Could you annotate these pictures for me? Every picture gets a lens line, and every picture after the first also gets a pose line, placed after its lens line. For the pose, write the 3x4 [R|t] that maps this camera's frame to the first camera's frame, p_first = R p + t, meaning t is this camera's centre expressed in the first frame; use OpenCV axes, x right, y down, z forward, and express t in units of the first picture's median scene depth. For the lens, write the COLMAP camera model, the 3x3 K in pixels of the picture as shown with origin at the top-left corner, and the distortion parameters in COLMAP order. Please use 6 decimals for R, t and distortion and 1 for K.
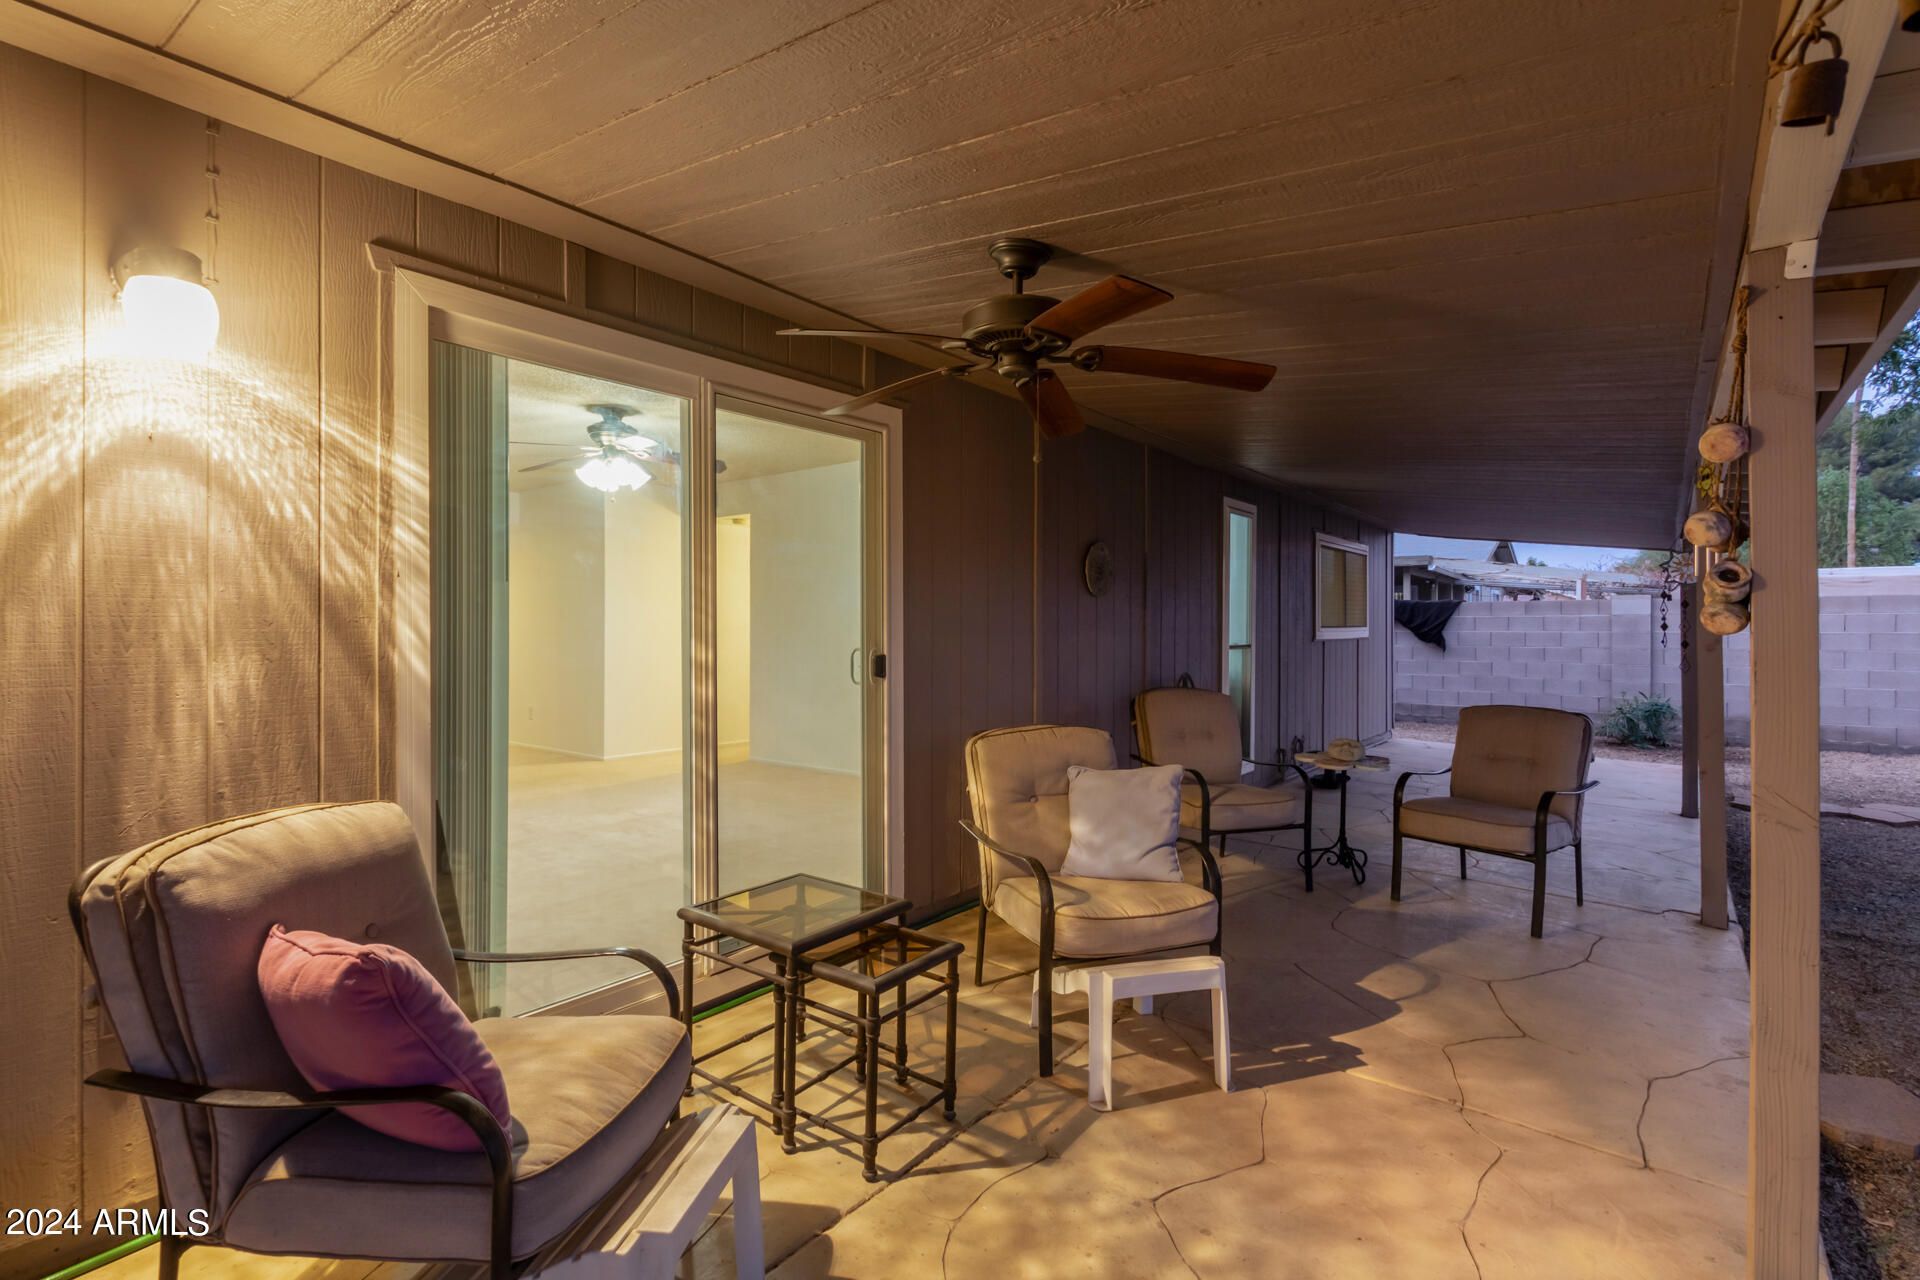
lens RADIAL K [[896.3, 0, 958.2], [0, 896.3, 629.1], [0, 0, 1]] dist [-0.001590, 0.000210]
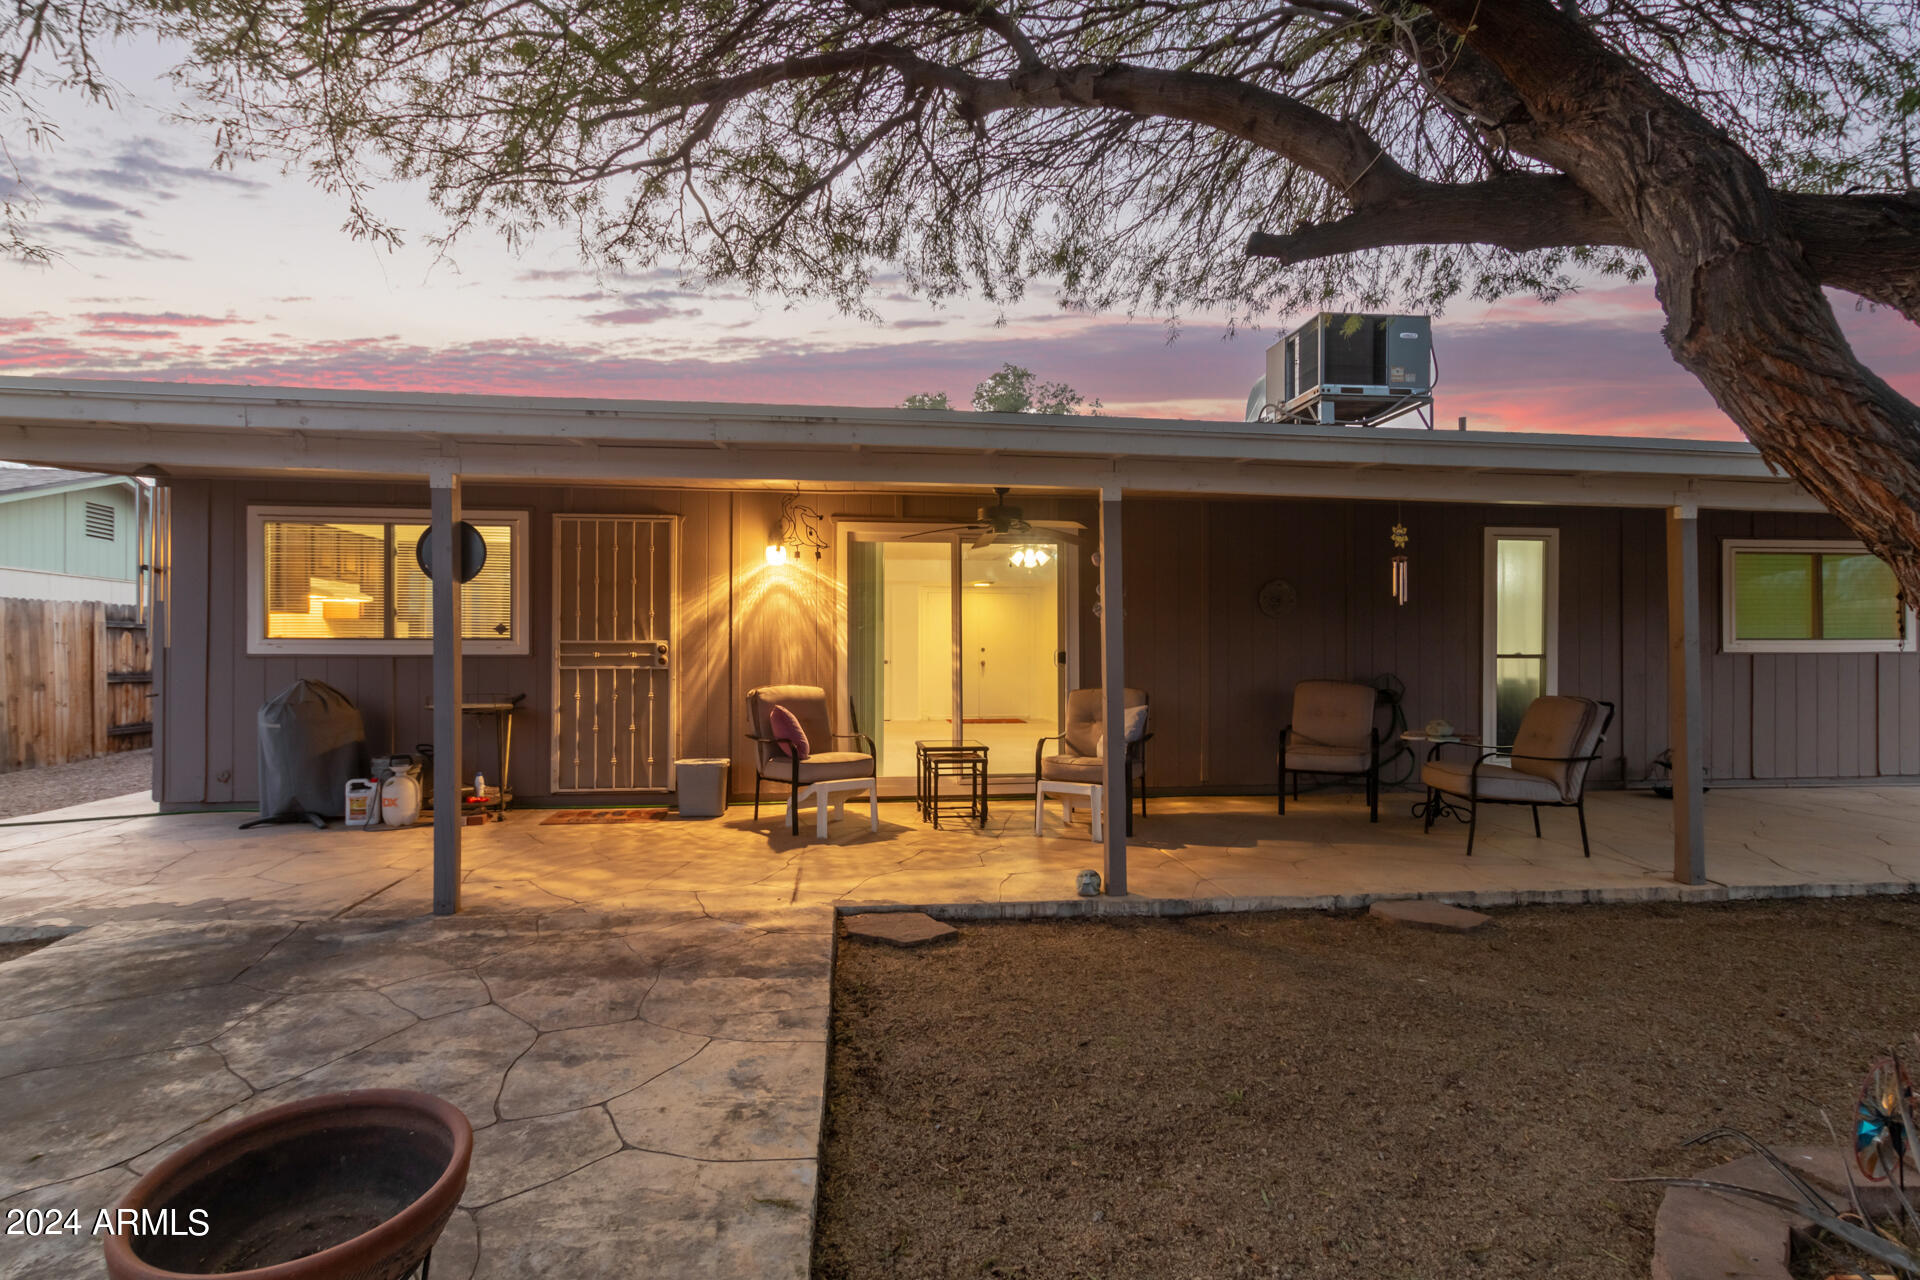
lens RADIAL K [[896.3, 0, 957.2], [0, 896.3, 641.6], [0, 0, 1]] dist [-0.001590, 0.000210]
pose [[0.719808, -0.004575, -0.694159, 1.820664], [-0.002368, 0.999956, -0.009046, 0.039475], [0.694170, 0.008155, 0.719765, -0.946088]]
